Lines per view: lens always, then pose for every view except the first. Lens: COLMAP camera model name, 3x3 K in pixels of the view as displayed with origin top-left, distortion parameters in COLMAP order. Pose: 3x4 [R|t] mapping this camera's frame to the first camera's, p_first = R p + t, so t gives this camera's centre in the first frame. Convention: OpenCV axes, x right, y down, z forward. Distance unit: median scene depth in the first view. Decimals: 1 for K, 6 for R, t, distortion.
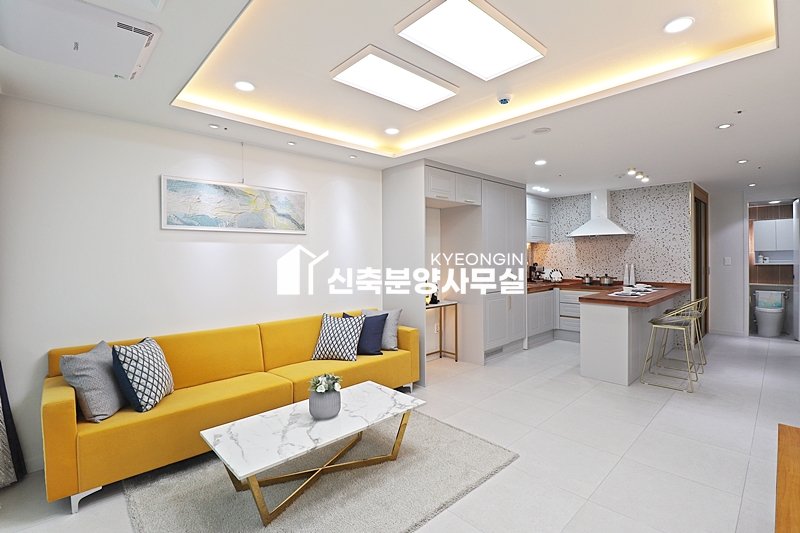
lens RADIAL K [[371.5, 0, 394.2], [0, 371.5, 258.9], [0, 0, 1]] dist [-0.005871, -0.009038]
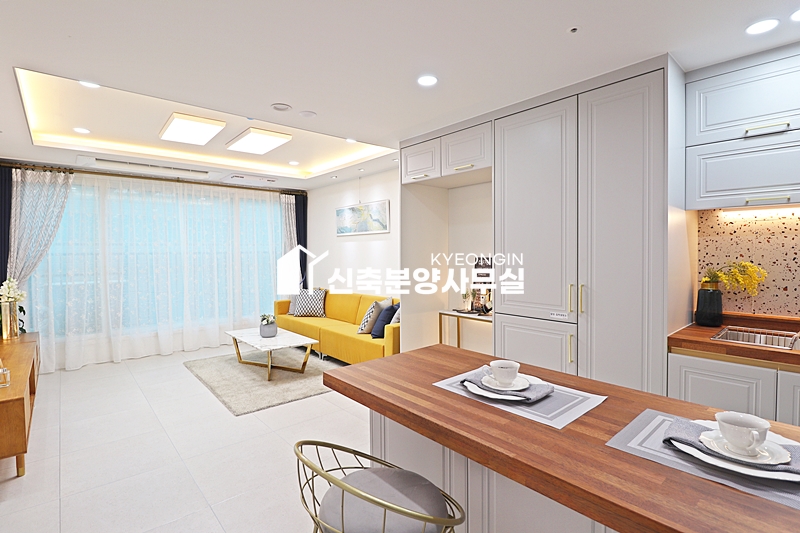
lens RADIAL K [[371.5, 0, 401.3], [0, 371.5, 262.0], [0, 0, 1]] dist [-0.005871, -0.009038]
pose [[-0.019709, 0.039500, -0.999025, 1.169618], [0.005164, 0.999210, 0.039405, -0.016951], [0.999792, -0.004383, -0.019897, 1.209276]]
